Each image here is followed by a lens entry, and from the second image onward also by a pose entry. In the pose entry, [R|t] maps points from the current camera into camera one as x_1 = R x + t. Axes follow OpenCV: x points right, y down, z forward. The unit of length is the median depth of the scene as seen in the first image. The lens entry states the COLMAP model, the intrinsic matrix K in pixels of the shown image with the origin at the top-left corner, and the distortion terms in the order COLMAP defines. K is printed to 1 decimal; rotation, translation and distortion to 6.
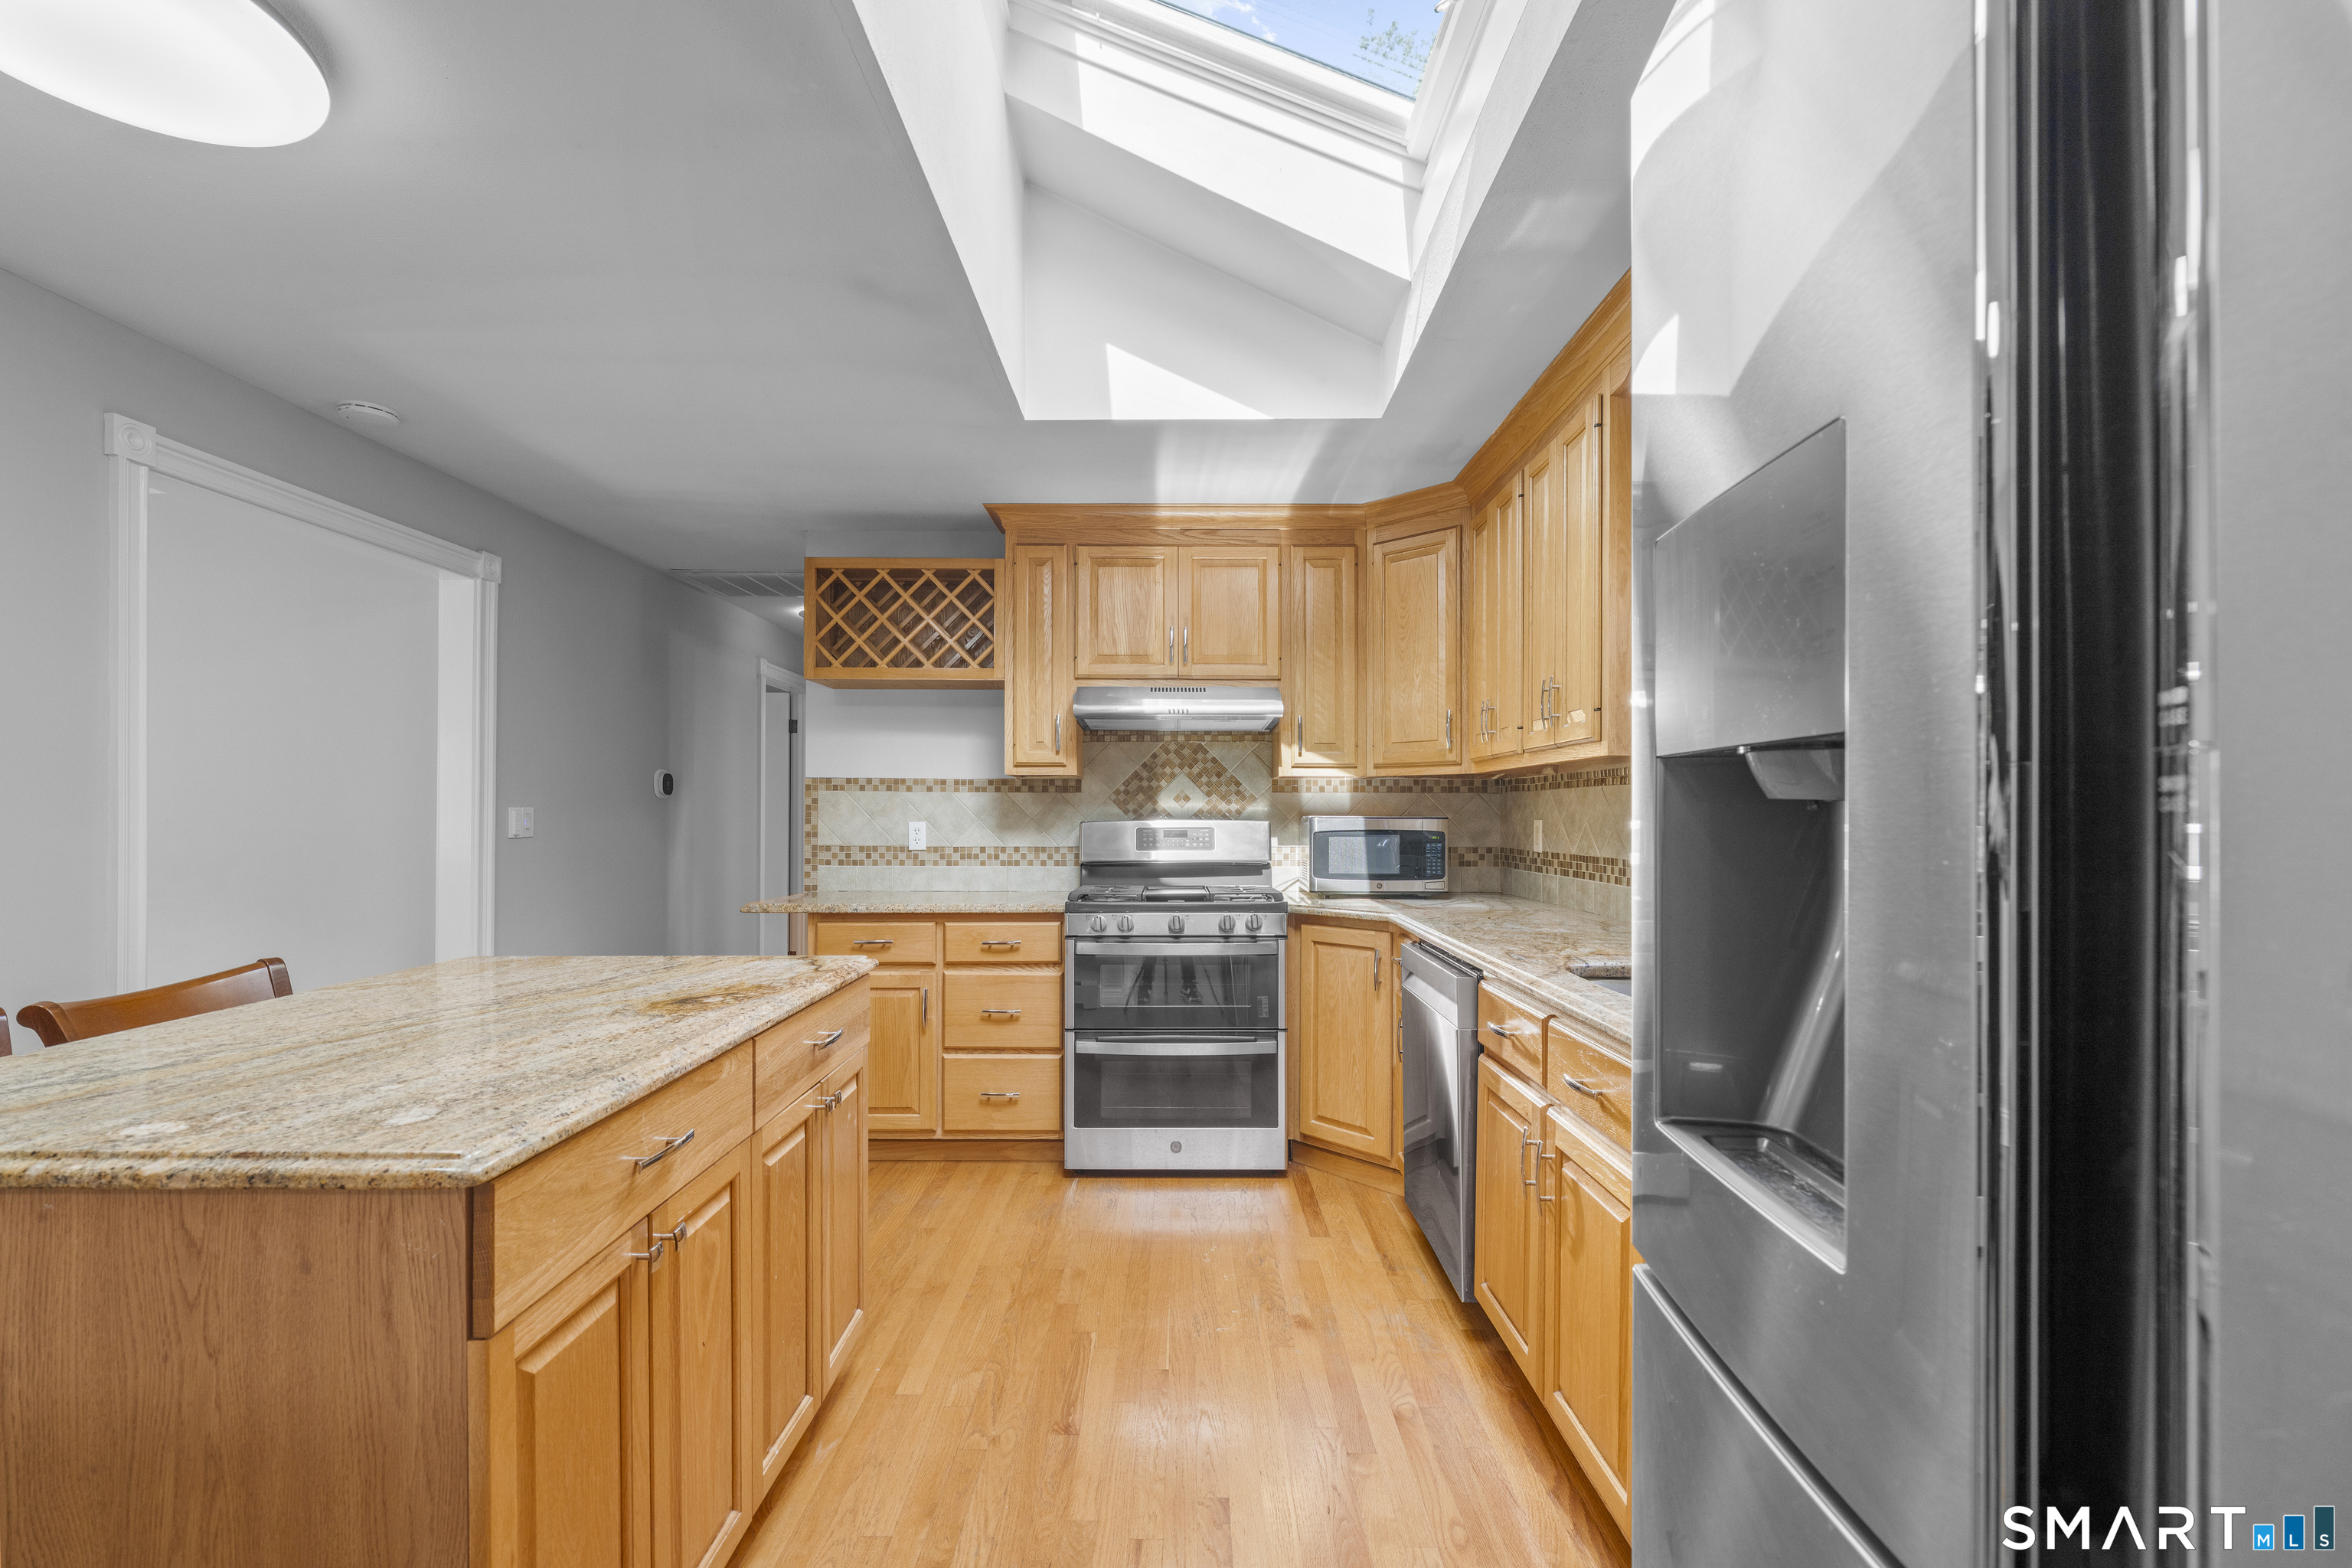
lens RADIAL K [[1007.0, 0, 1176.5], [0, 1007.0, 811.9], [0, 0, 1]] dist [0.004935, -0.000251]
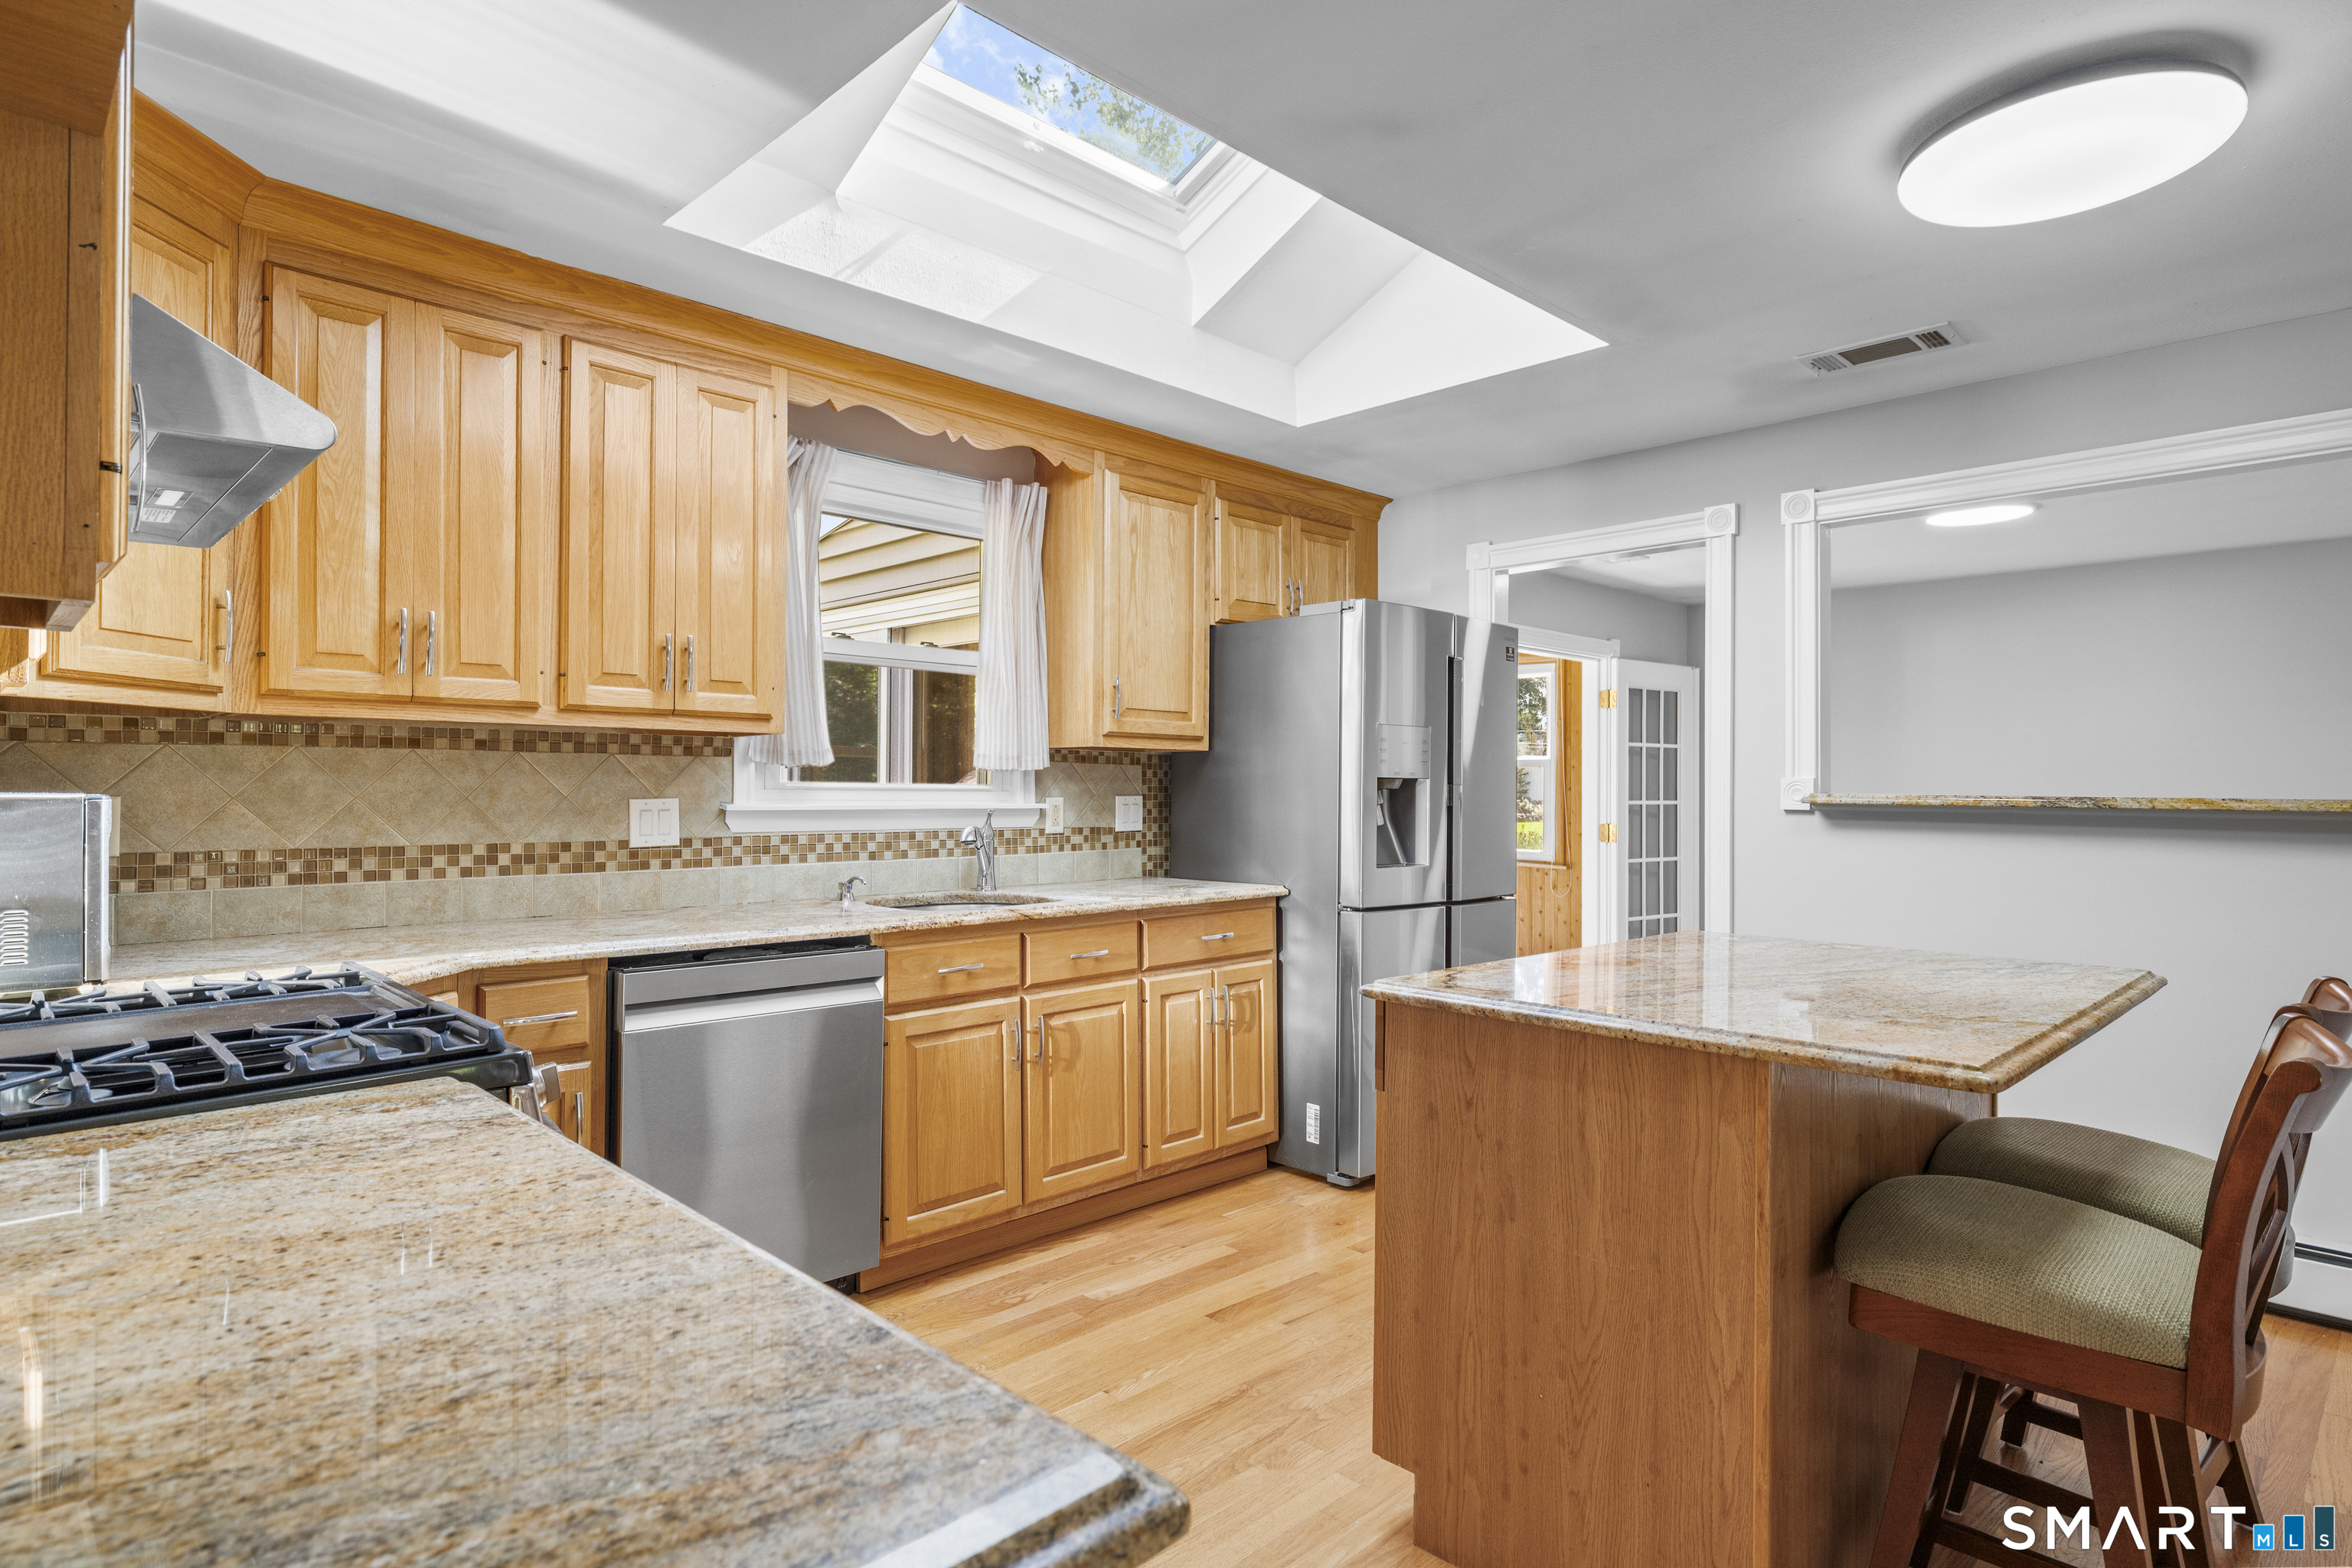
lens RADIAL K [[1241.7, 0, 1168.5], [0, 1241.7, 785.5], [0, 0, 1]] dist [-0.004530, -0.000055]
pose [[-0.698412, -0.002923, 0.715690, -0.467307], [-0.007047, 0.999971, -0.002793, -0.000316], [-0.715661, -0.006994, -0.698412, 0.948551]]
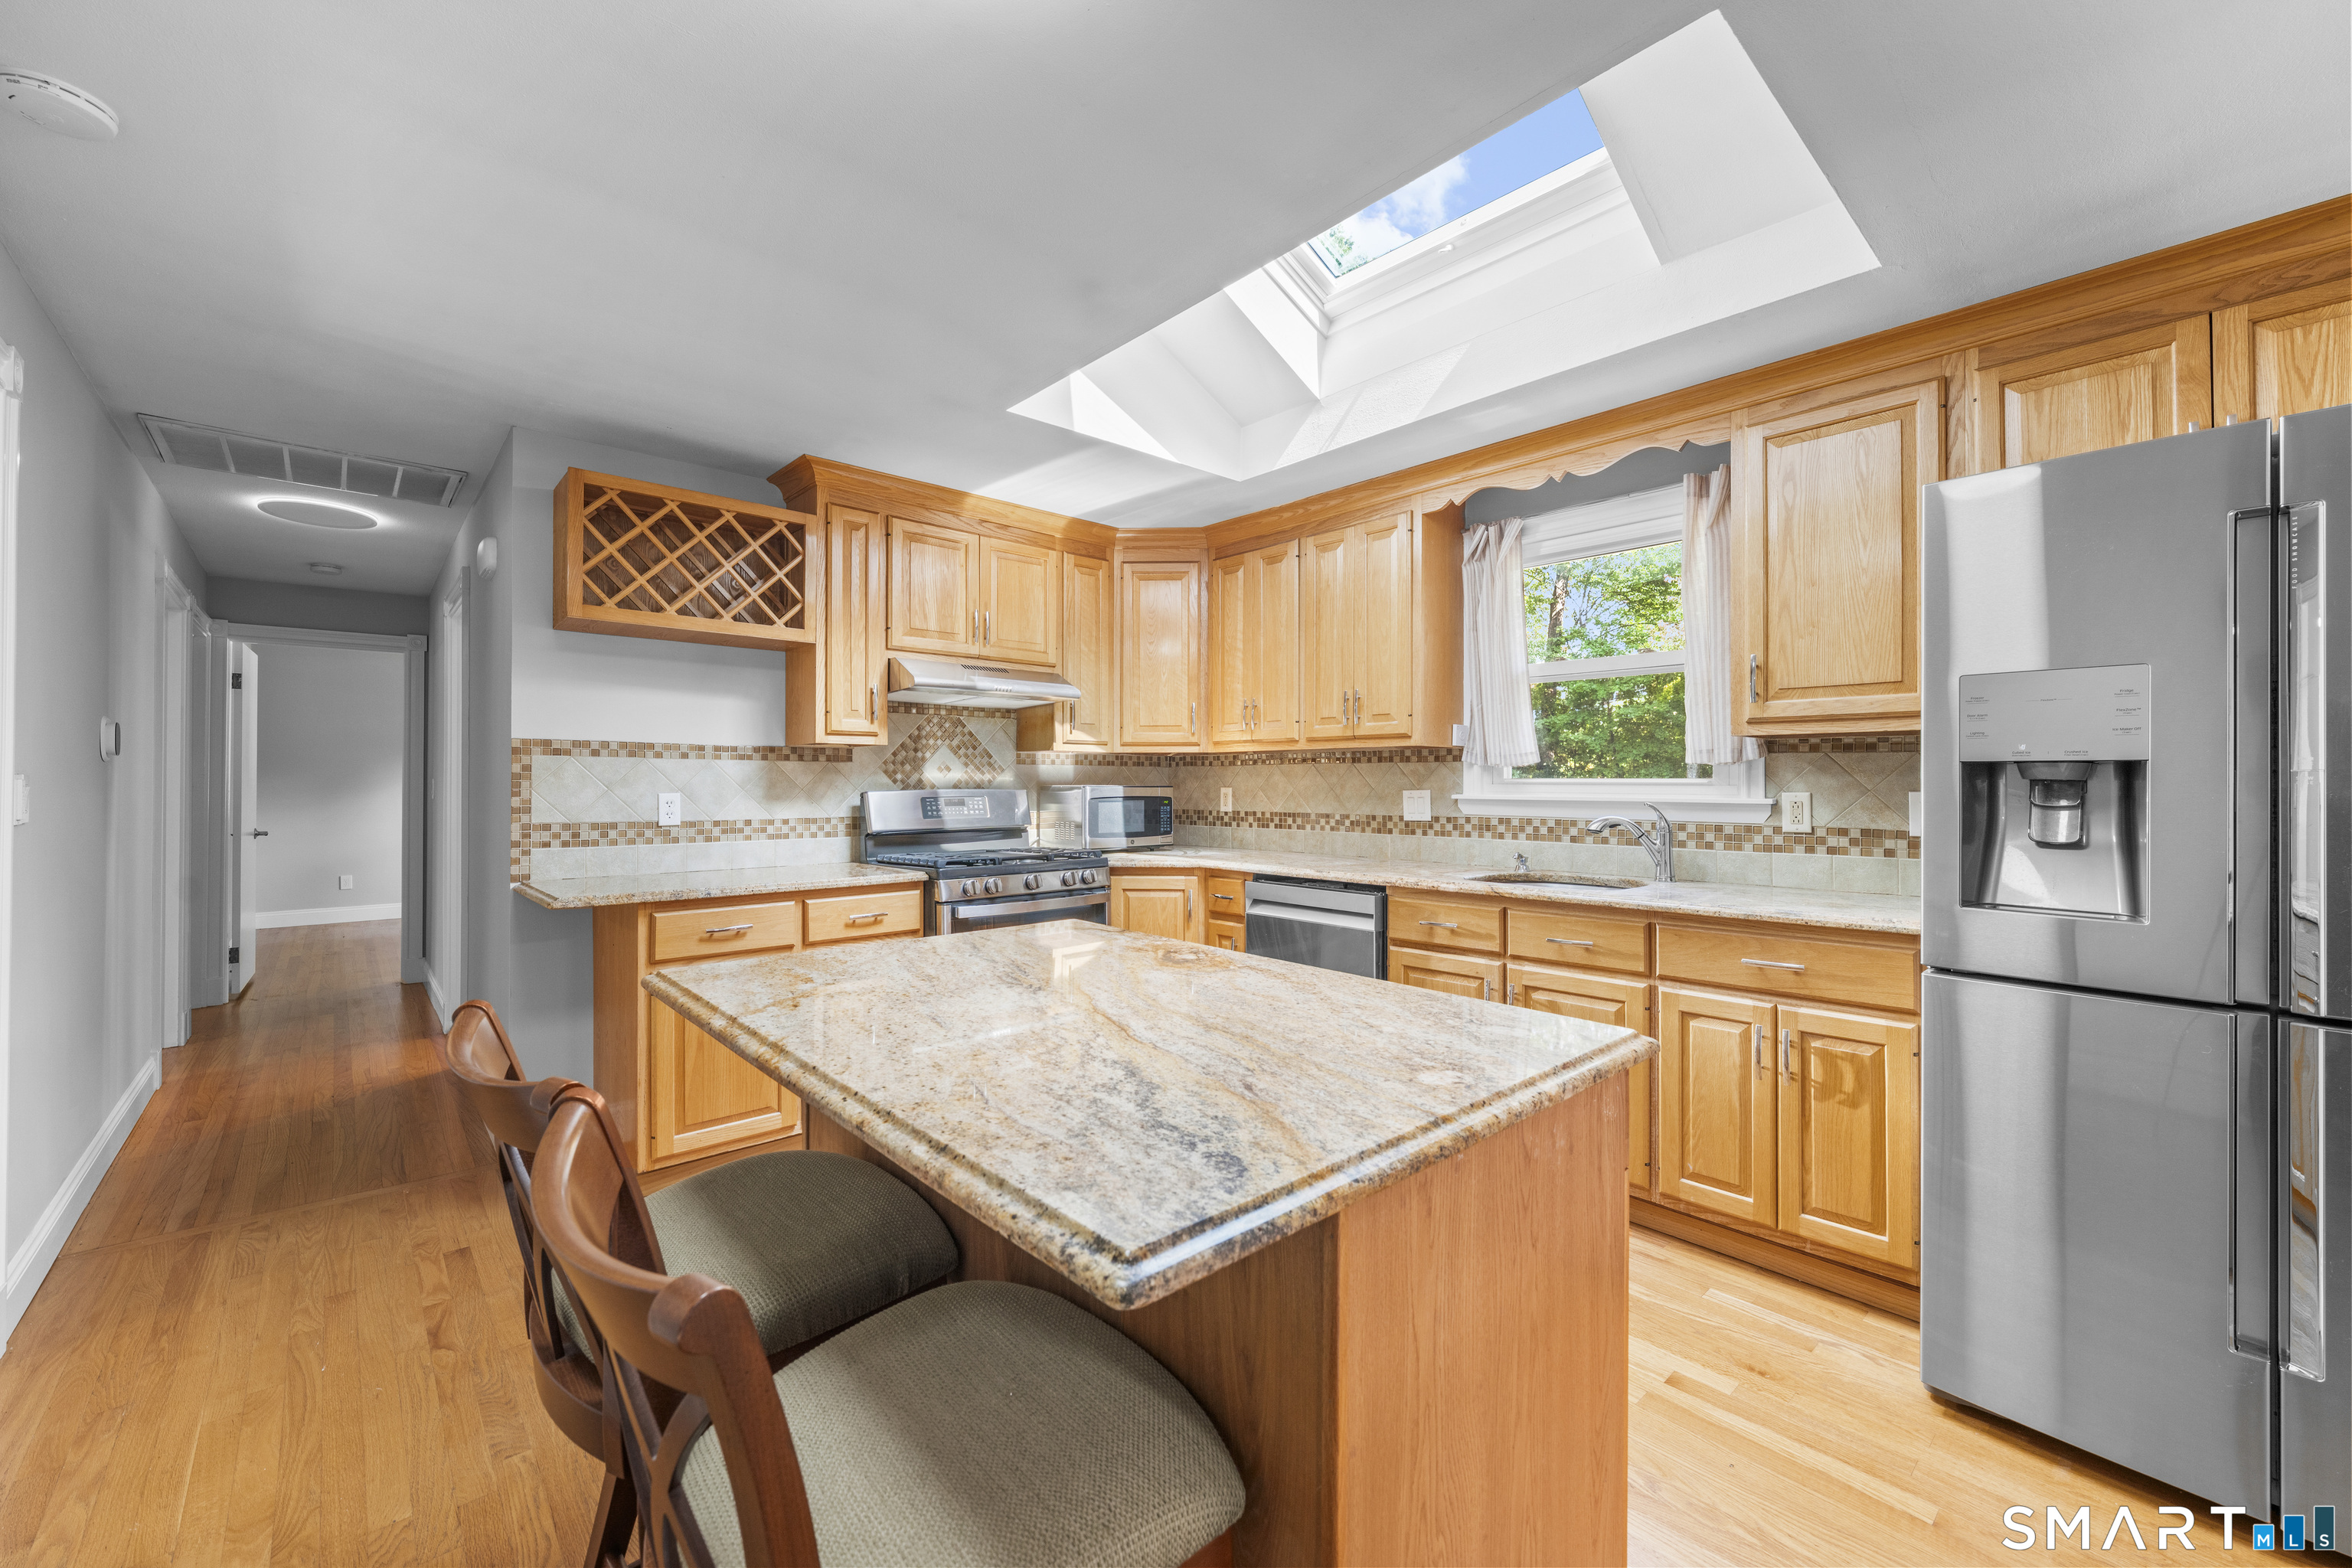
lens RADIAL K [[930.2, 0, 1172.0], [0, 930.2, 780.9], [0, 0, 1]] dist [-0.001304, 0.000967]
pose [[0.741352, -0.000015, 0.671116, -0.474358], [-0.000372, 1.000000, 0.000434, -0.001223], [-0.671116, -0.000571, 0.741352, 0.113963]]
